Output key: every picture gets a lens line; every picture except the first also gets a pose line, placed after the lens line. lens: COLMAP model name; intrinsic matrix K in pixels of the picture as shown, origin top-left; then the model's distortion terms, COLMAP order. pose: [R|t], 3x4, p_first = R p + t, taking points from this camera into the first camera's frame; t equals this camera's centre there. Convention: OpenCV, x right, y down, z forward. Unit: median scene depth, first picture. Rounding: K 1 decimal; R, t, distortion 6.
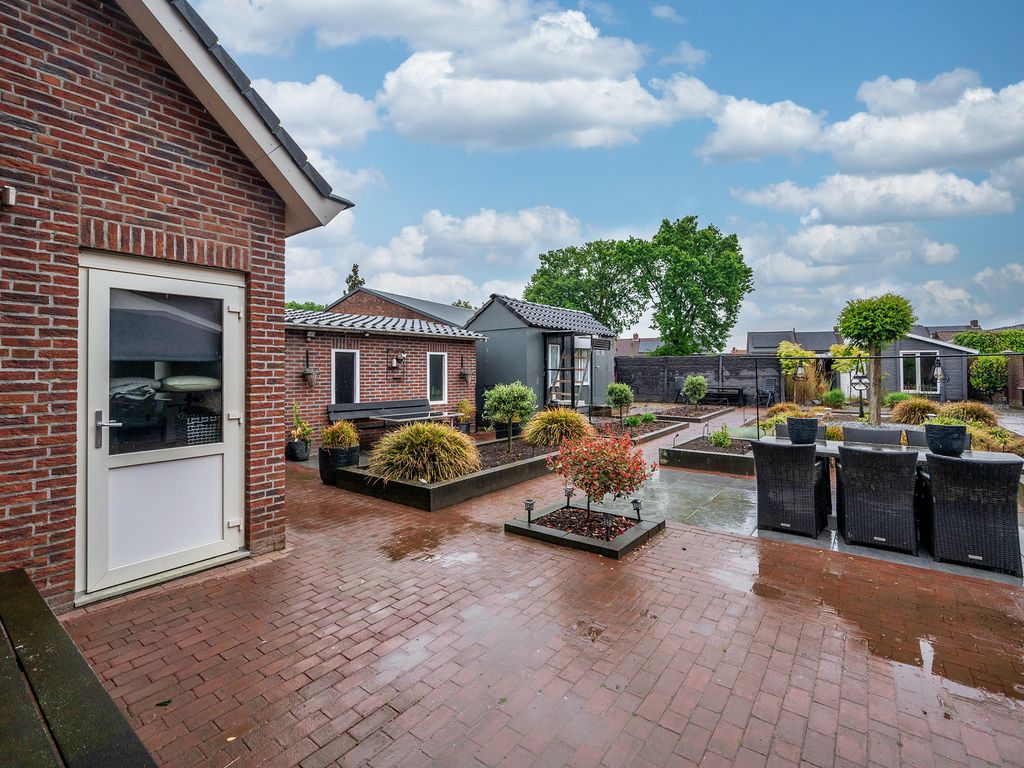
lens RADIAL K [[472.5, 0, 505.5], [0, 472.5, 355.6], [0, 0, 1]] dist [-0.000468, -0.000578]
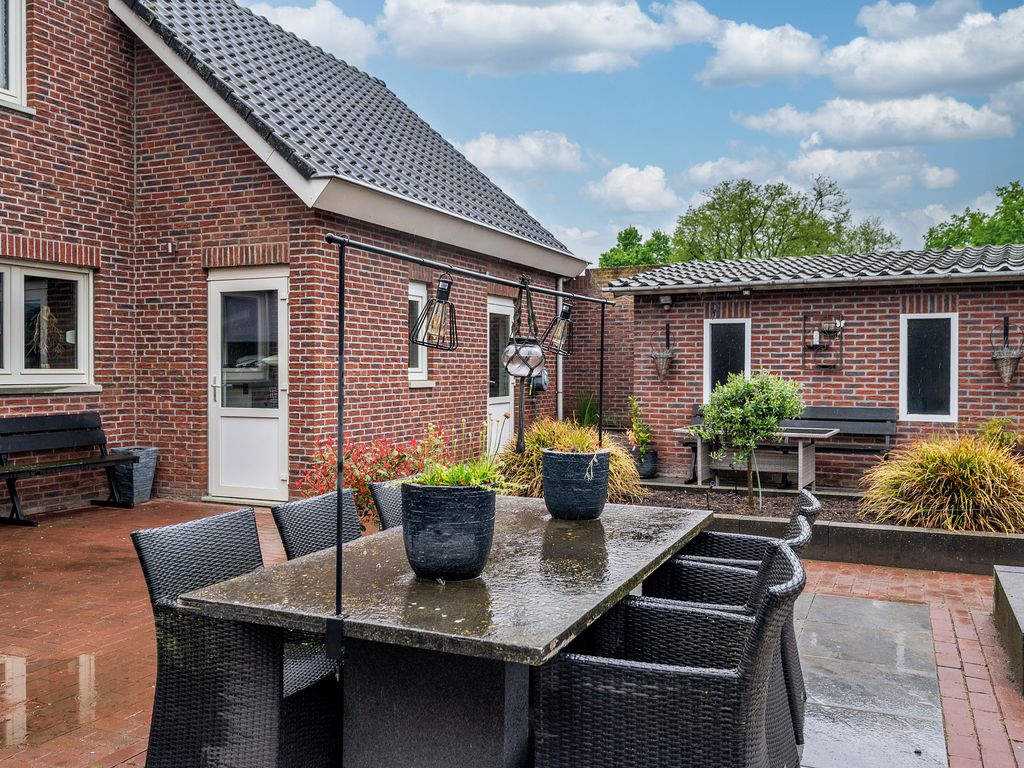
lens RADIAL K [[889.7, 0, 512.4], [0, 889.7, 372.9], [0, 0, 1]] dist [0.001533, -0.001790]
pose [[0.240598, 0.009855, -0.970575, 0.644521], [0.029112, 0.999425, 0.017364, 0.025980], [0.970188, -0.032433, 0.240173, 0.382646]]
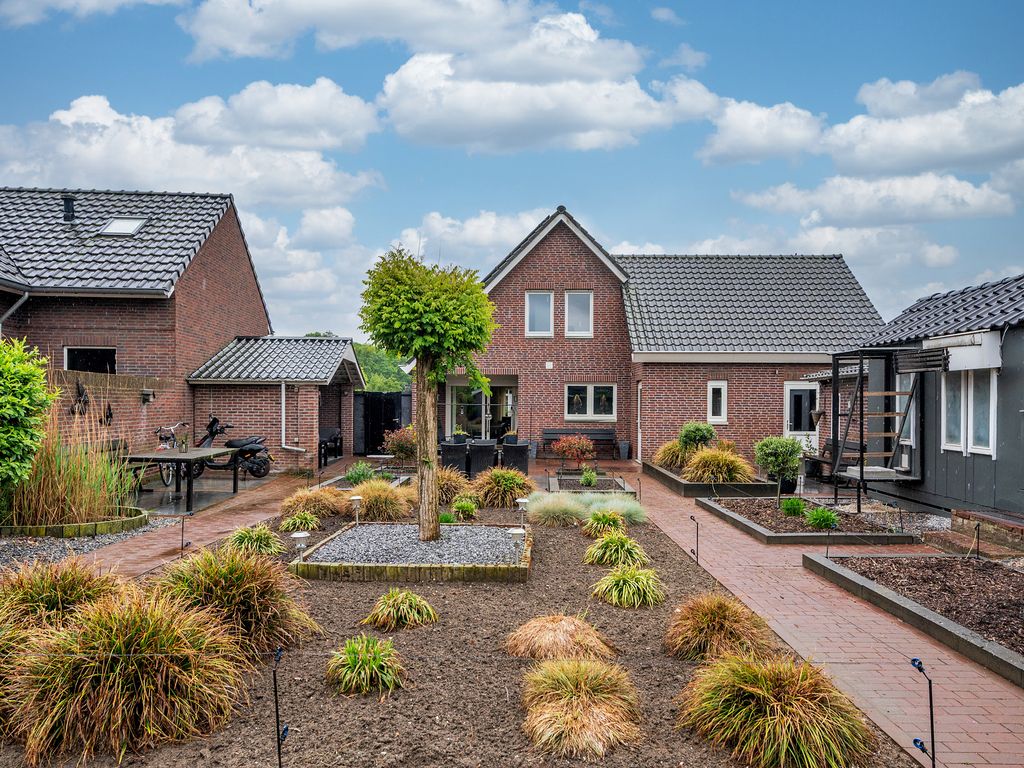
lens RADIAL K [[679.1, 0, 514.3], [0, 679.1, 406.2], [0, 0, 1]] dist [0.001480, 0.000068]
pose [[-0.802283, 0.003472, -0.596934, 1.164554], [0.016558, 0.999728, -0.016440, 0.029040], [0.596714, -0.023073, -0.802122, 1.645787]]
